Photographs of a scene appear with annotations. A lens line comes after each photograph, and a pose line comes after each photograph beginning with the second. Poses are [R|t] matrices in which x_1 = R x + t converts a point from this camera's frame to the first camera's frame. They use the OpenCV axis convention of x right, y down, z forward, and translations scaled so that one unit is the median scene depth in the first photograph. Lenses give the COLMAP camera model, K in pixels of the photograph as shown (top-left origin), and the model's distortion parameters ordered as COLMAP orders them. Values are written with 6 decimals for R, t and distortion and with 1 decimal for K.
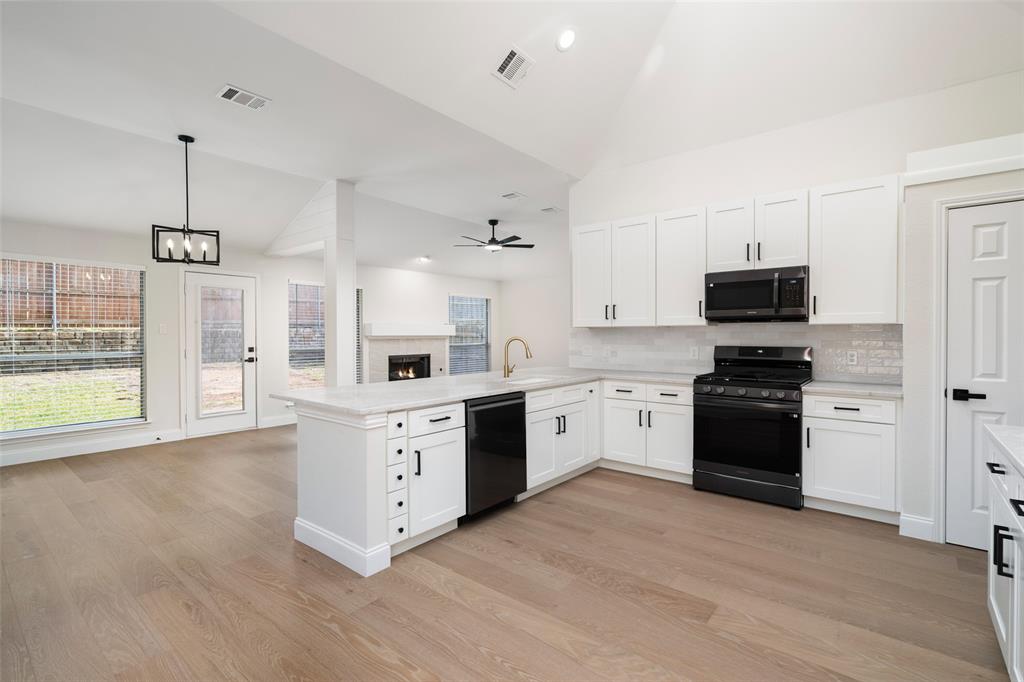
lens RADIAL K [[468.3, 0, 513.4], [0, 468.3, 338.0], [0, 0, 1]] dist [0.001549, 0.000486]
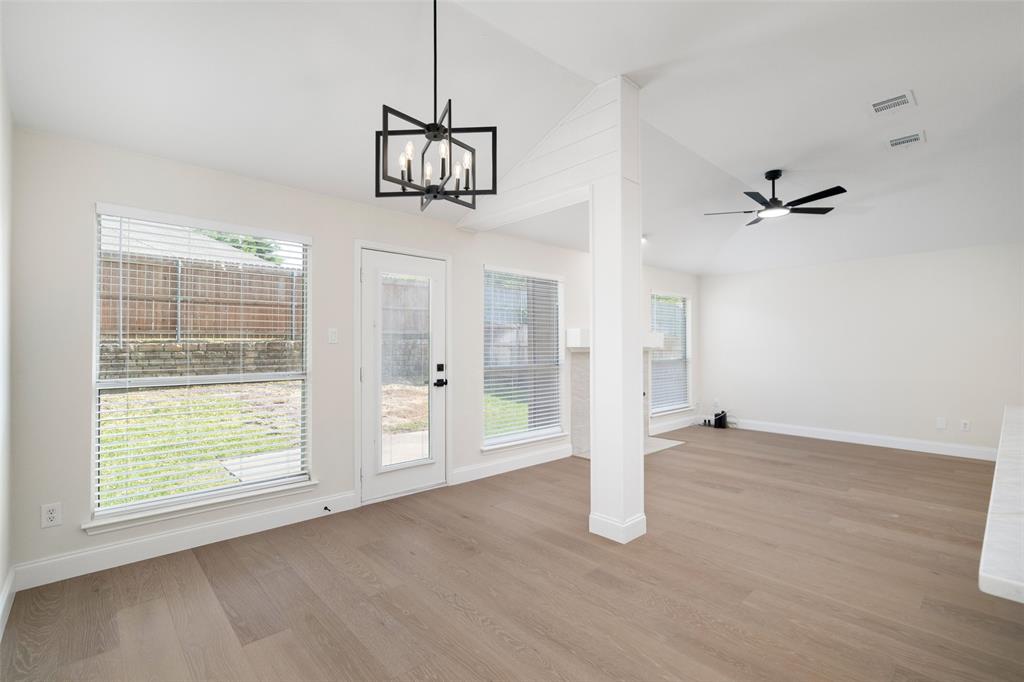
lens RADIAL K [[464.2, 0, 512.0], [0, 464.2, 341.0], [0, 0, 1]] dist [-0.003566, -0.000351]
pose [[0.989461, -0.001212, -0.144796, -0.395012], [-0.001719, 0.999796, -0.020114, -0.000272], [0.144791, 0.020151, 0.989257, 0.388832]]
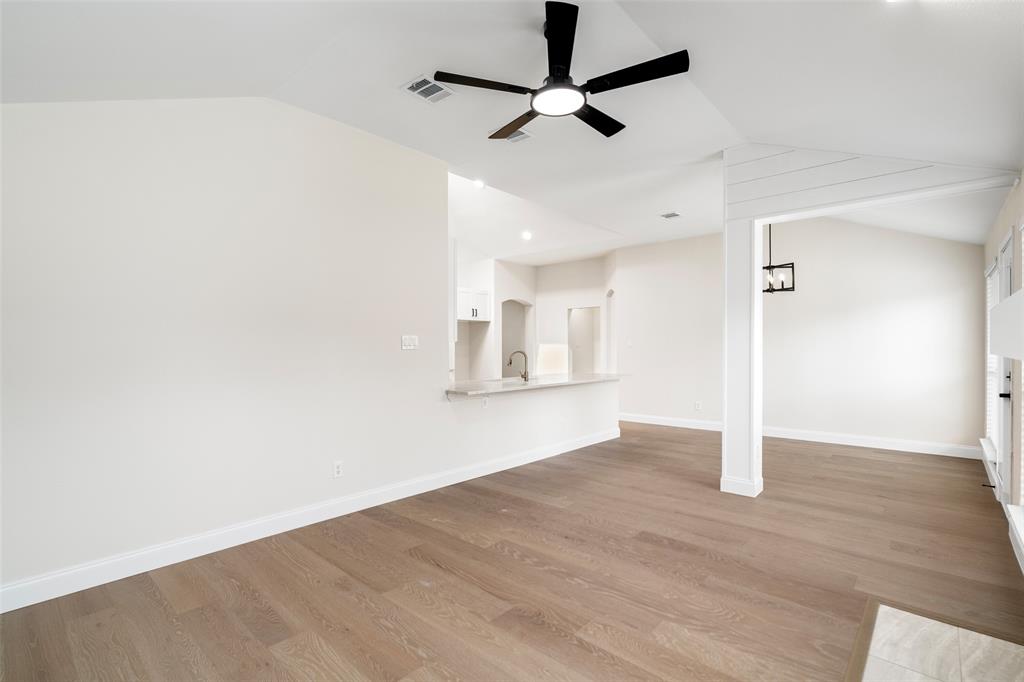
lens RADIAL K [[470.3, 0, 510.2], [0, 470.3, 344.2], [0, 0, 1]] dist [0.000947, -0.000083]
pose [[-0.998459, 0.005670, 0.055203, -0.033255], [0.005836, 0.999979, 0.002847, -0.016878], [-0.055186, 0.003164, -0.998471, 1.709560]]
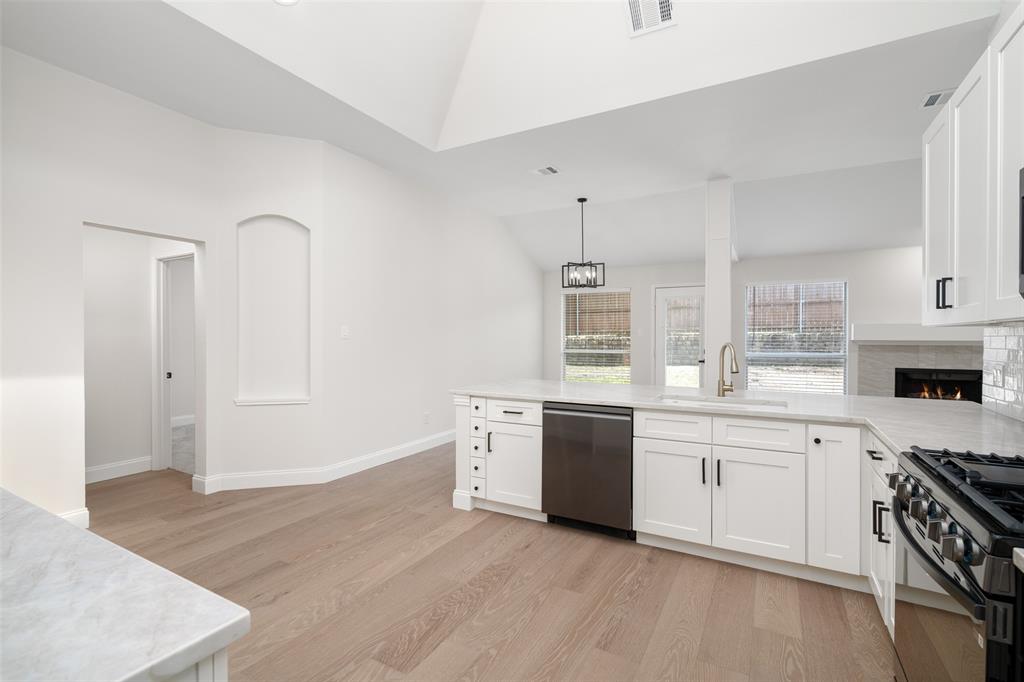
lens RADIAL K [[468.3, 0, 513.4], [0, 468.3, 338.0], [0, 0, 1]] dist [0.001549, 0.000486]
pose [[0.173929, 0.004750, -0.984747, 0.488017], [-0.010763, 0.999938, 0.002922, -0.006296], [0.984699, 0.010091, 0.173969, 0.399590]]
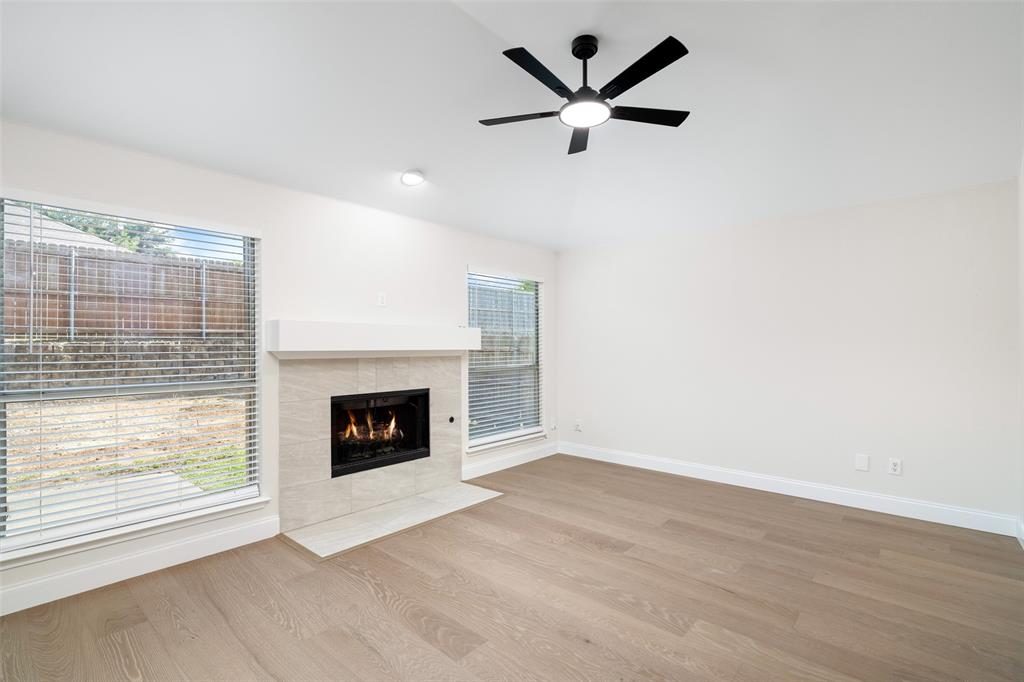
lens RADIAL K [[470.3, 0, 510.2], [0, 470.3, 344.2], [0, 0, 1]] dist [0.000947, -0.000083]
pose [[0.998795, -0.002627, -0.049017, -0.107721], [0.001925, 0.999895, -0.014360, -0.006346], [0.049049, 0.014249, 0.998695, 0.791479]]
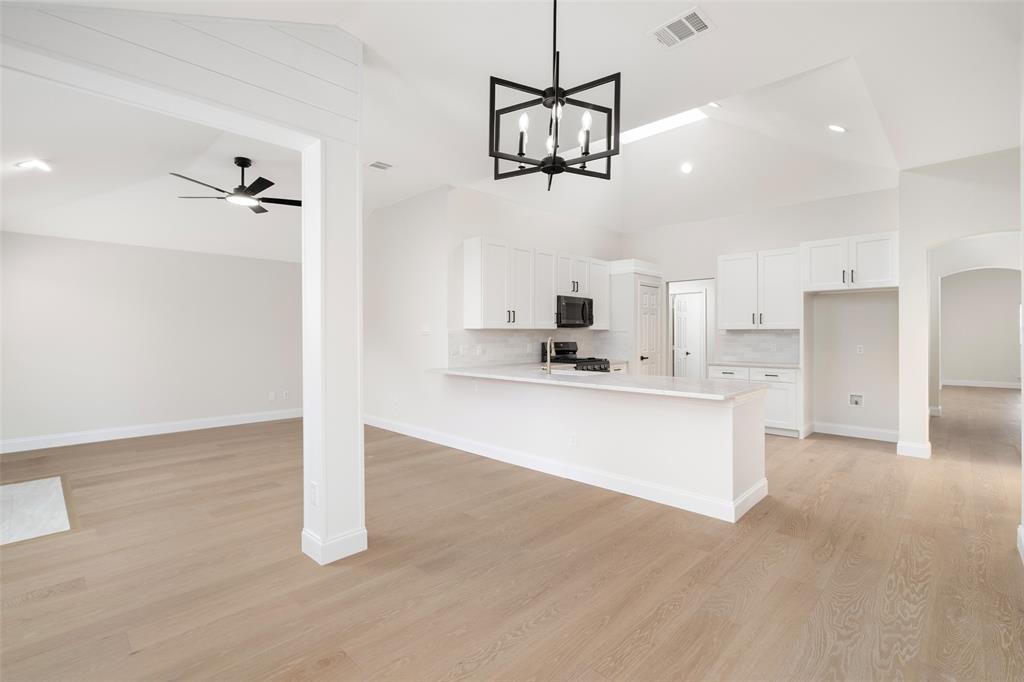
lens RADIAL K [[466.9, 0, 508.6], [0, 466.9, 333.3], [0, 0, 1]] dist [-0.000897, 0.000582]
pose [[0.090383, 0.001946, 0.995905, -0.820570], [0.009750, 0.999948, -0.002839, -0.007009], [-0.995859, 0.009967, 0.090359, 0.730825]]
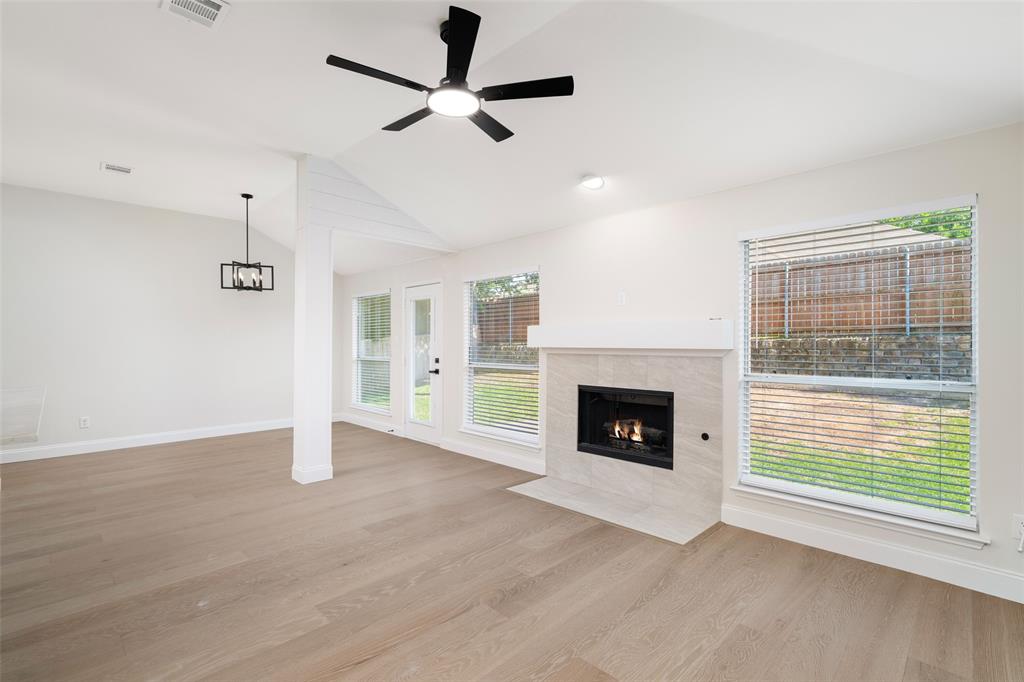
lens RADIAL K [[464.2, 0, 512.0], [0, 464.2, 341.0], [0, 0, 1]] dist [-0.003566, -0.000351]
pose [[-0.106535, -0.005227, -0.994295, 0.381810], [-0.010383, 0.999938, -0.004145, -0.013214], [0.994255, 0.009882, -0.106583, 1.368371]]
